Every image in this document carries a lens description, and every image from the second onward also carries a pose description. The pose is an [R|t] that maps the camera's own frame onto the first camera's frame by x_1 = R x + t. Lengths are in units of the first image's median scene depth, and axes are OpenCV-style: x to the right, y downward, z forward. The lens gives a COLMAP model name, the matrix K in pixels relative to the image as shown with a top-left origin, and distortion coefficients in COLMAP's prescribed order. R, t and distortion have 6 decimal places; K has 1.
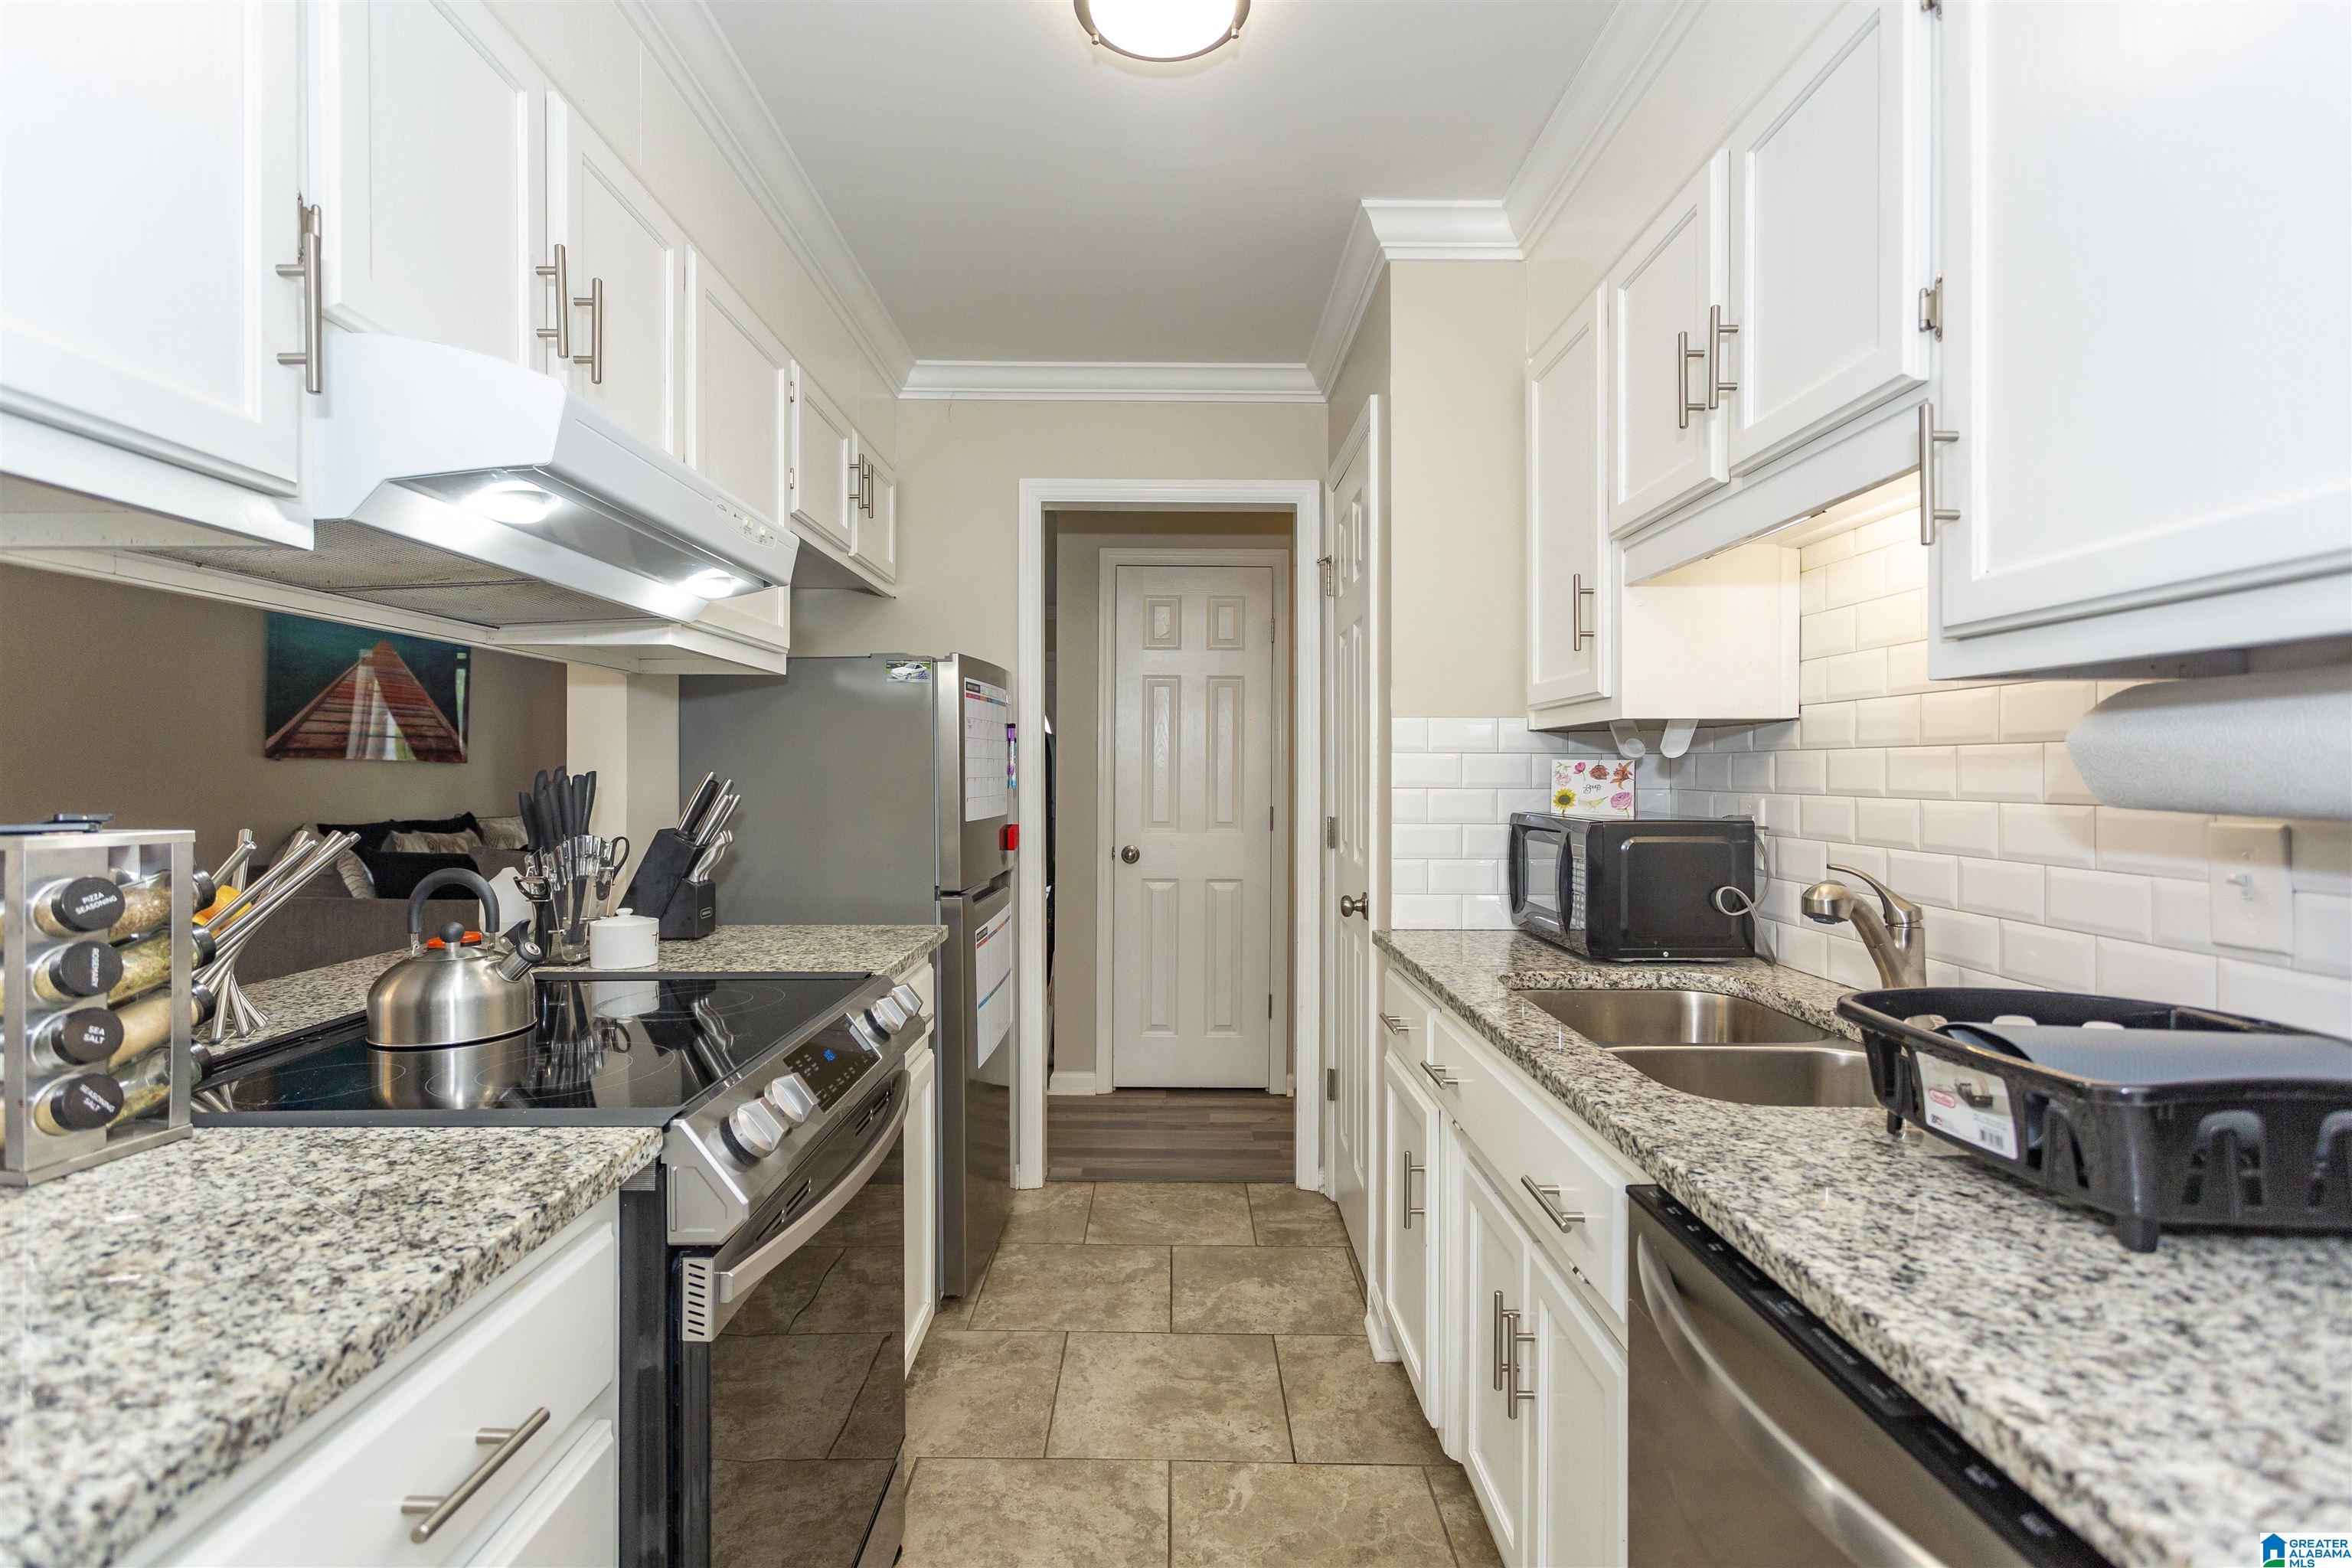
lens RADIAL K [[1142.1, 0, 1175.2], [0, 1142.1, 776.6], [0, 0, 1]] dist [0.004132, 0.000520]
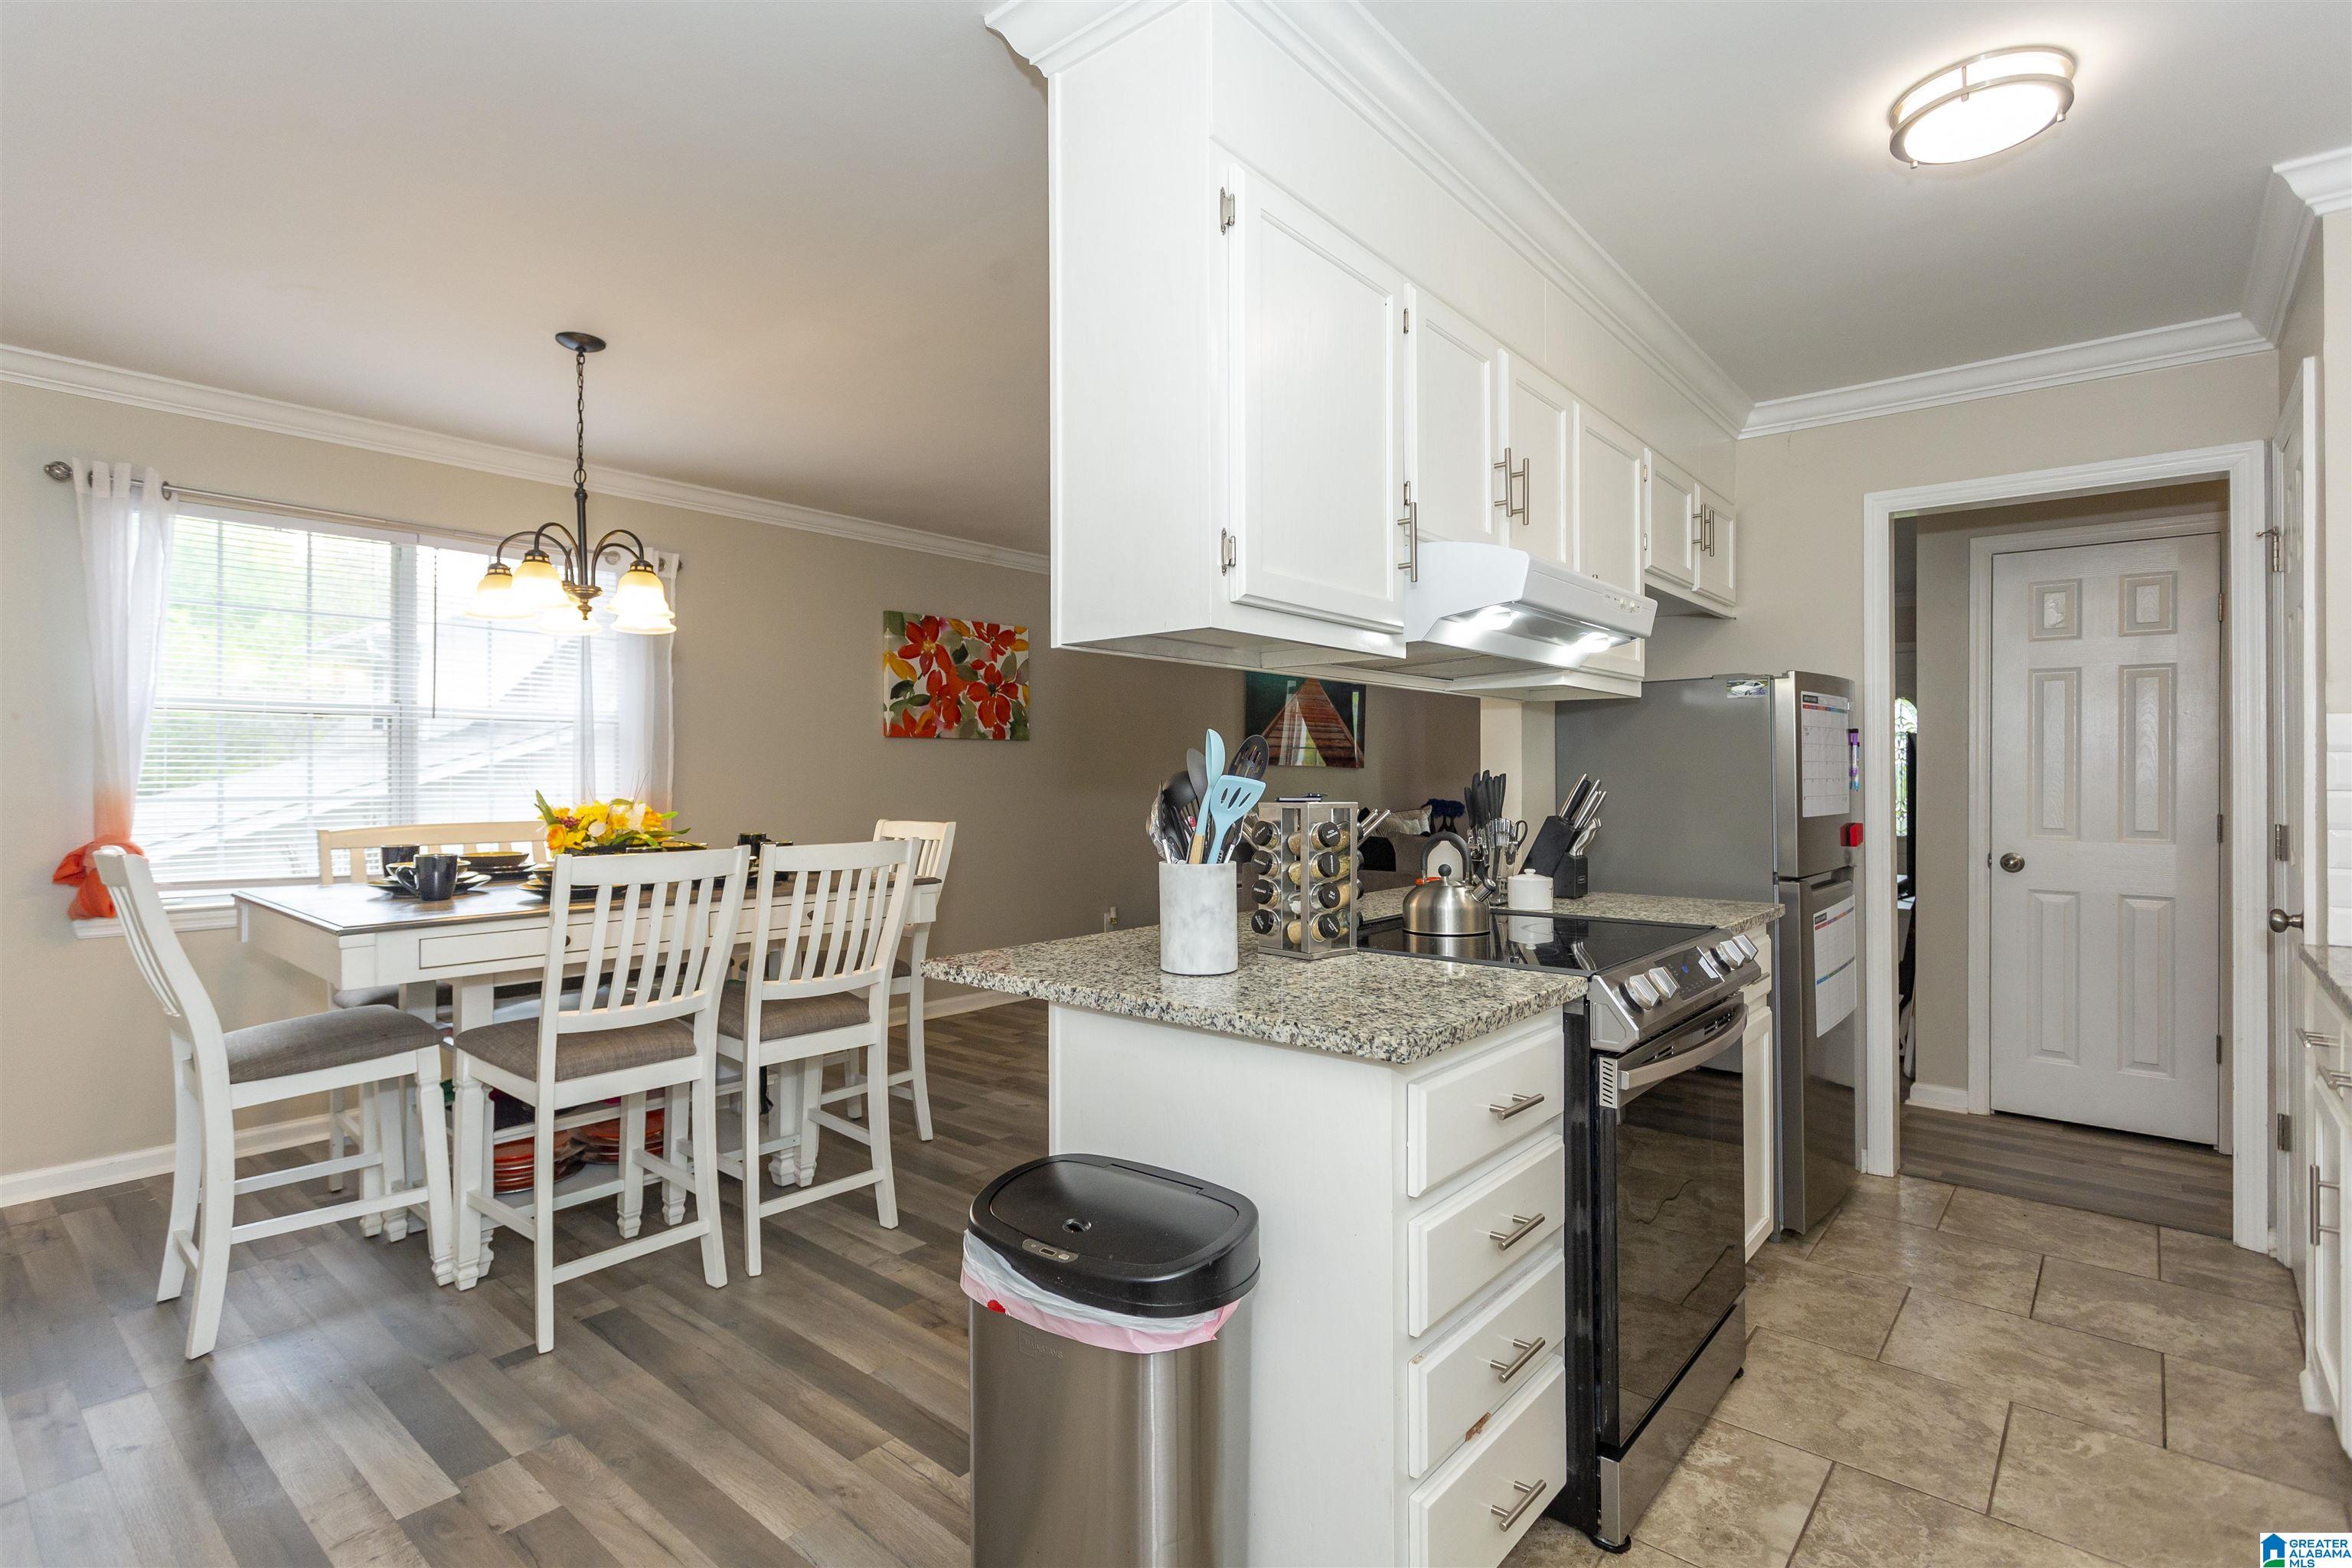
lens RADIAL K [[1142.1, 0, 1159.0], [0, 1142.1, 767.7], [0, 0, 1]] dist [0.004132, 0.000520]
pose [[0.759157, -0.005426, -0.650885, 0.078192], [-0.001652, 0.999946, -0.010263, 0.002890], [0.650905, 0.008867, 0.759107, -0.309688]]
